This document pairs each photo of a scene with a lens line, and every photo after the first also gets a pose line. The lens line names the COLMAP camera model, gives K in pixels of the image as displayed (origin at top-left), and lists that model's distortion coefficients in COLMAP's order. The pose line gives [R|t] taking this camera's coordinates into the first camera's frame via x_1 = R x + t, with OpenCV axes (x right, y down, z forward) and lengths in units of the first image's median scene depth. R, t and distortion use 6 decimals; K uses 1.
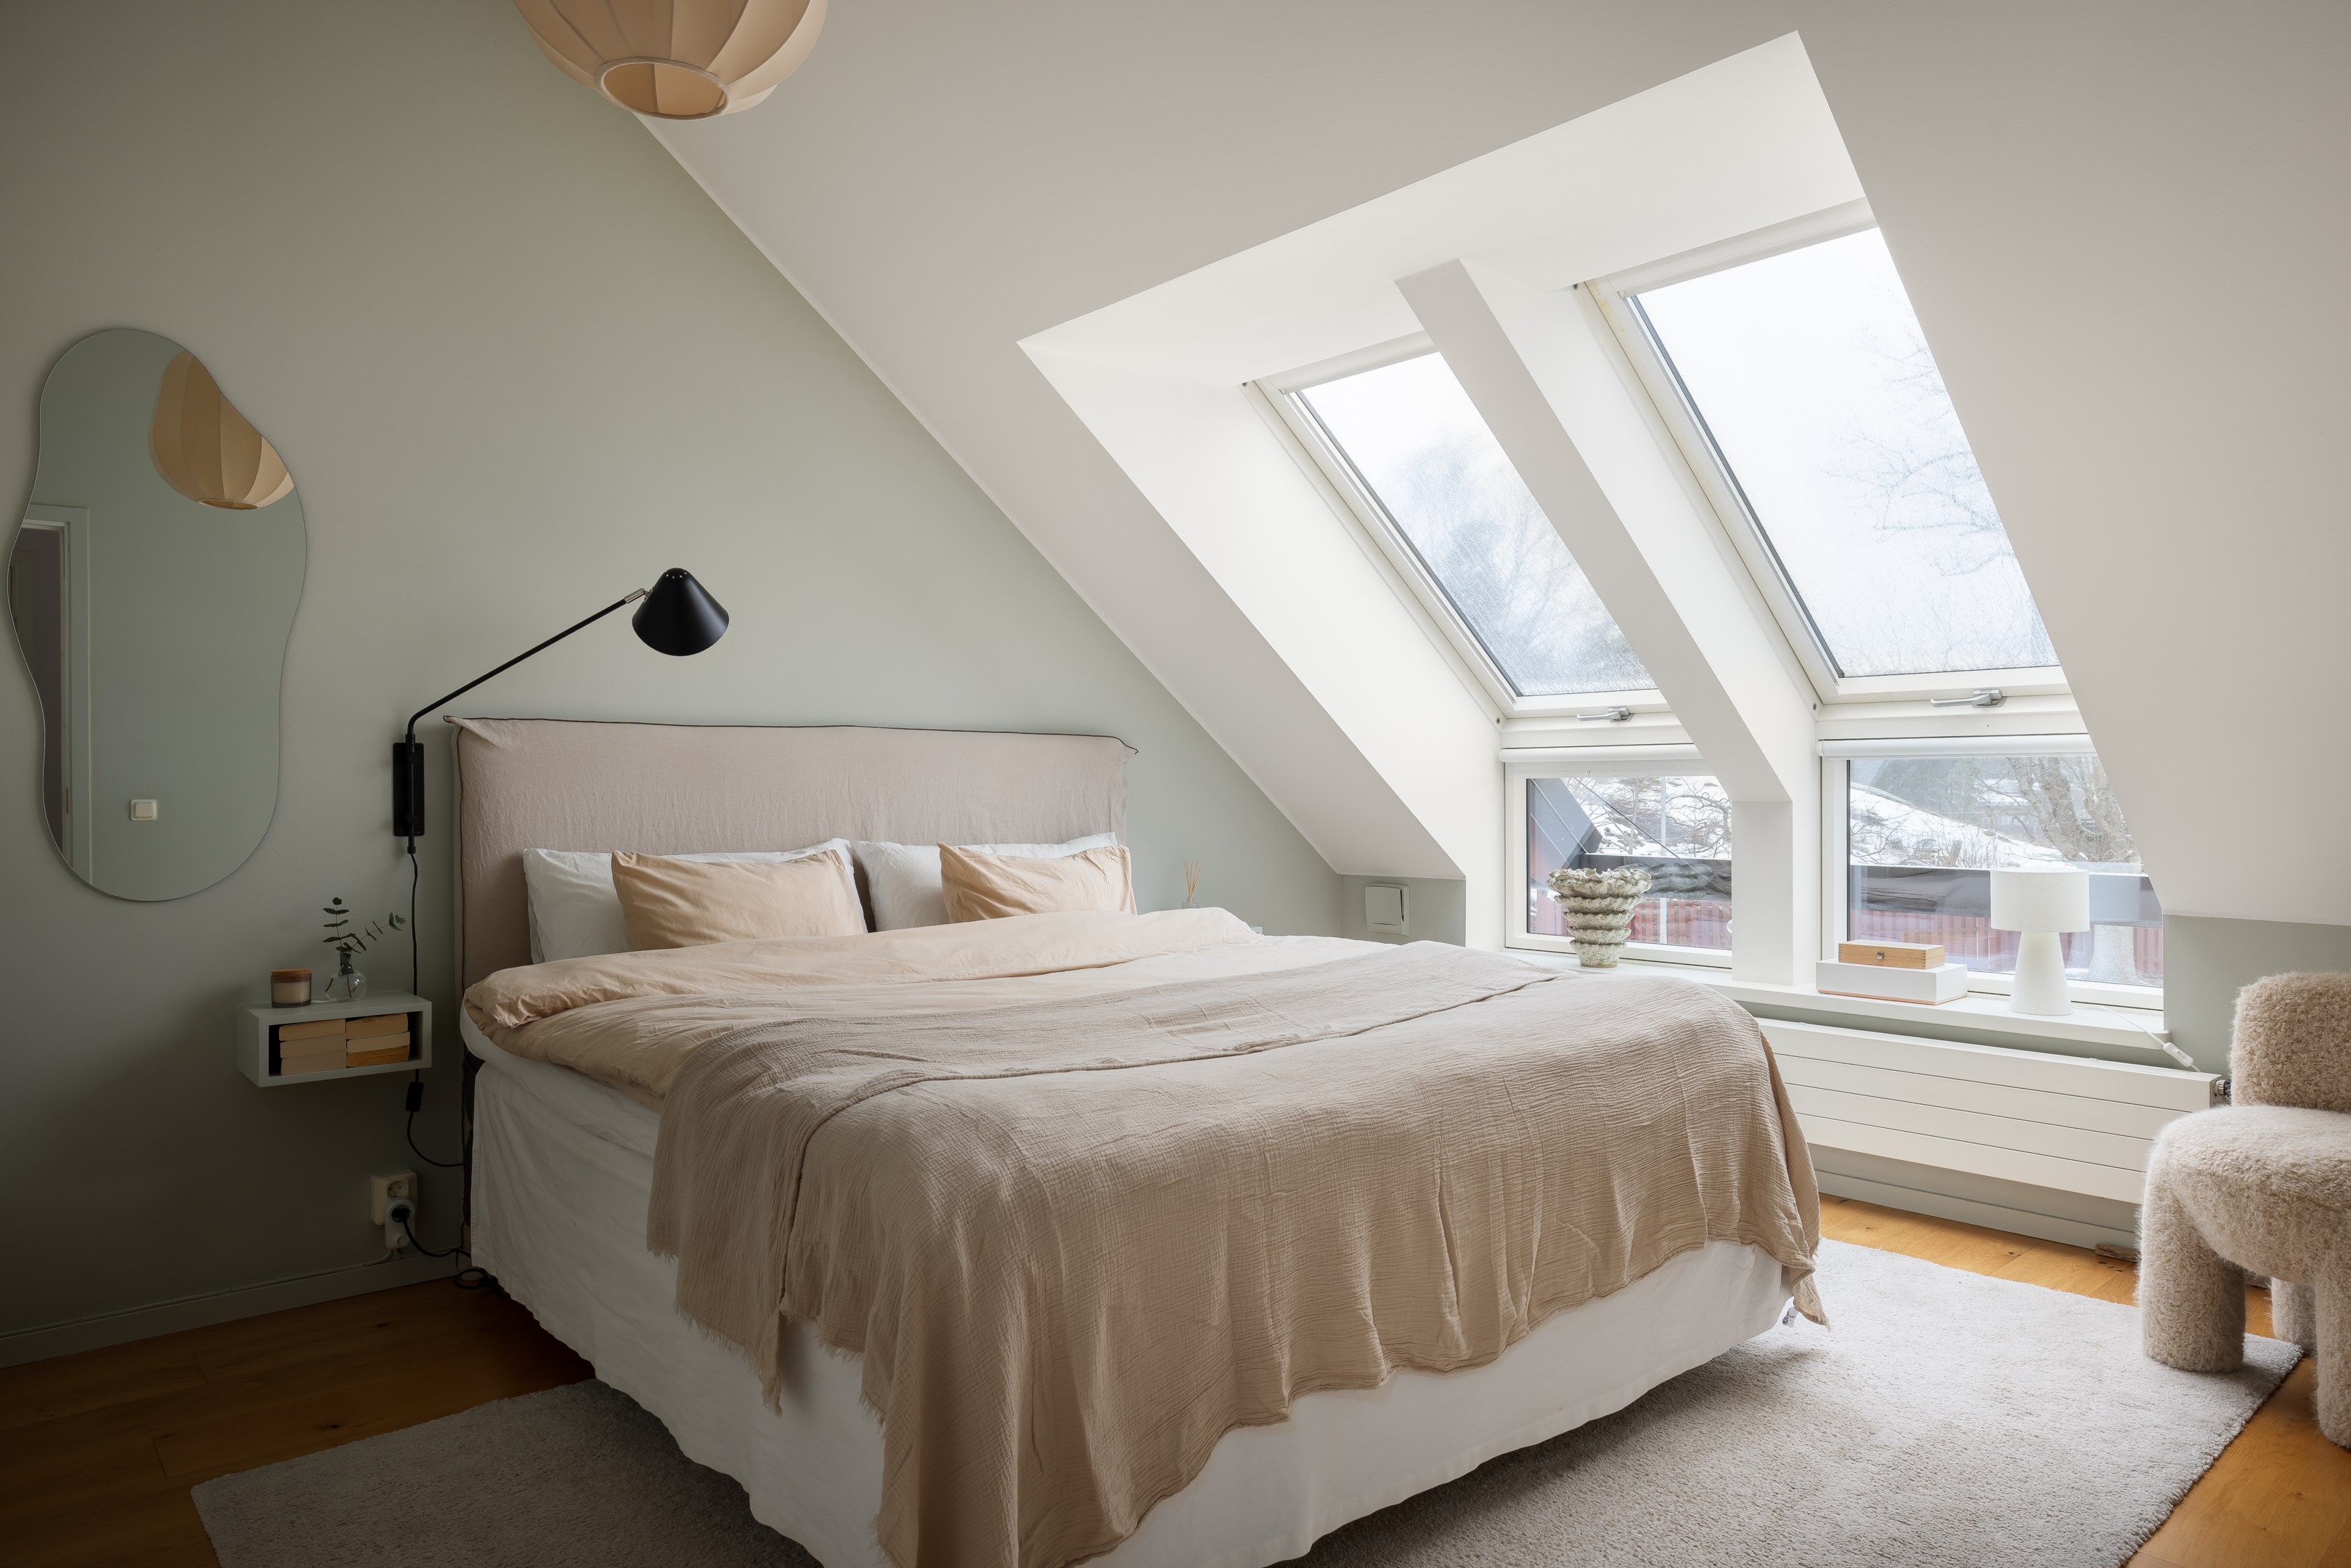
lens RADIAL K [[1436.7, 0, 1175.5], [0, 1436.7, 784.0], [0, 0, 1]] dist [0.002056, 0.000007]
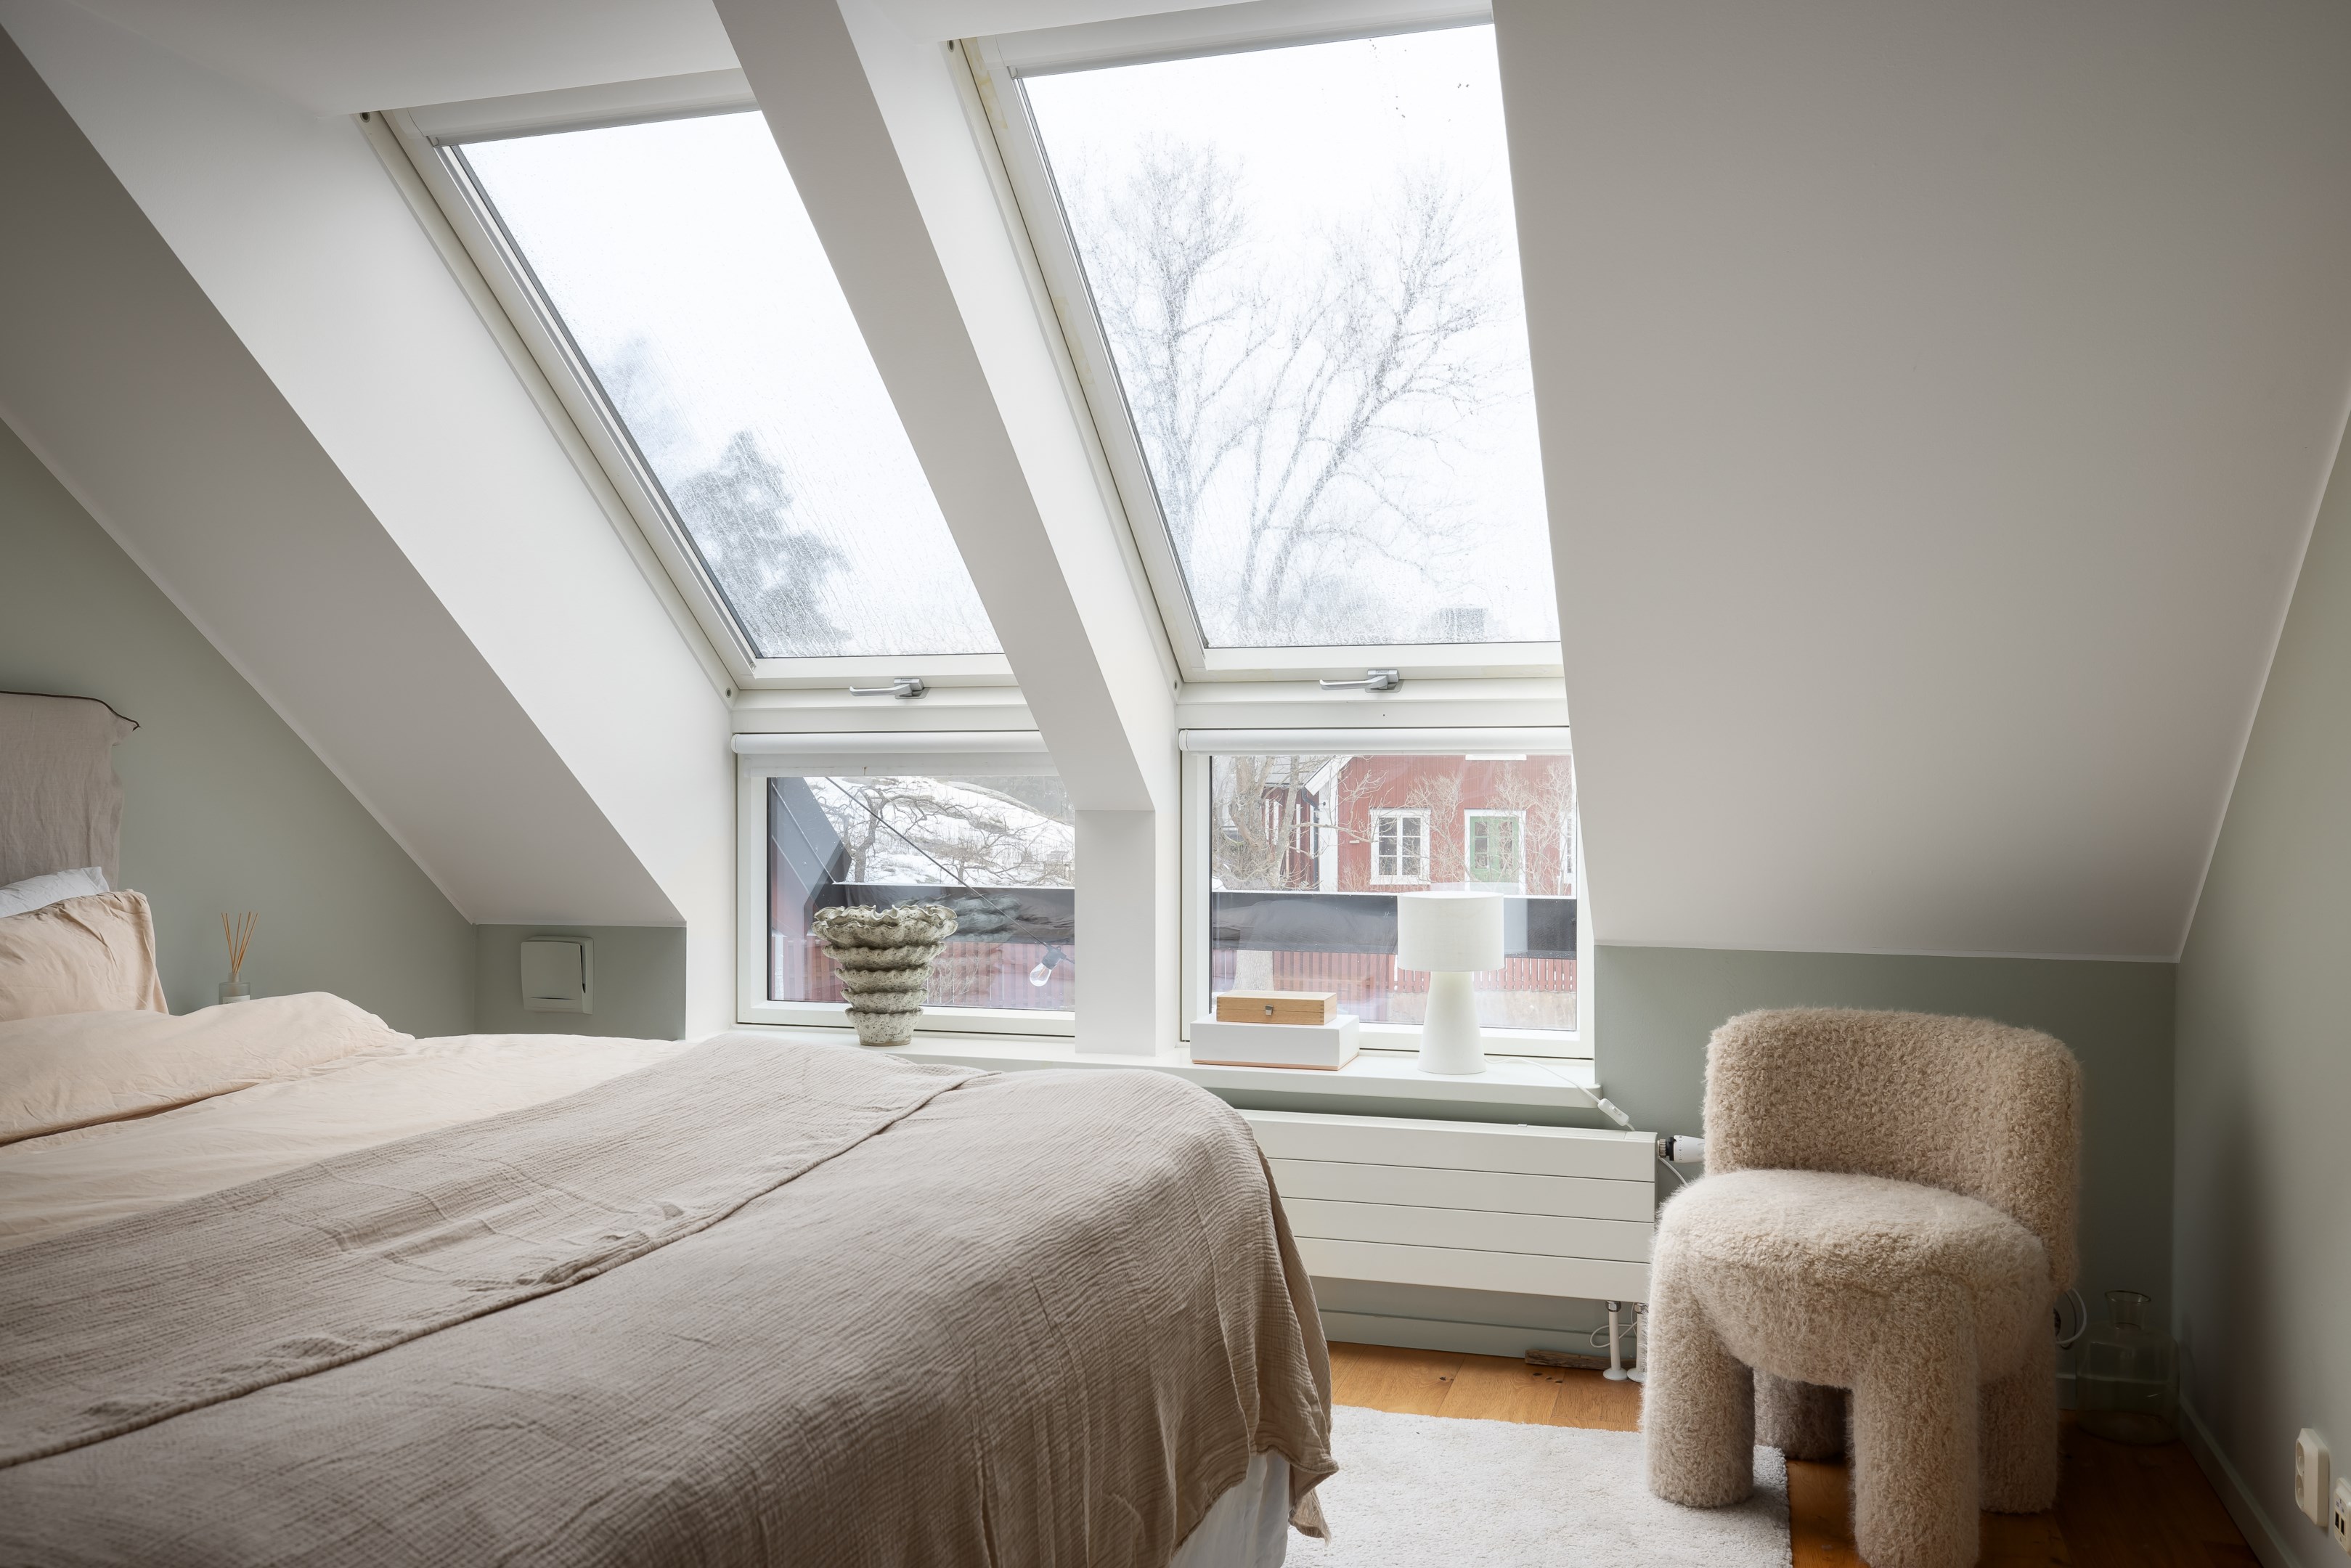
lens RADIAL K [[1863.1, 0, 1175.5], [0, 1863.1, 784.0], [0, 0, 1]] dist [0.004209, -0.002322]
pose [[0.854269, 0.005365, 0.519803, -0.074725], [-0.004990, 0.999985, -0.002120, 0.000519], [-0.519807, -0.000783, 0.854283, 0.179155]]
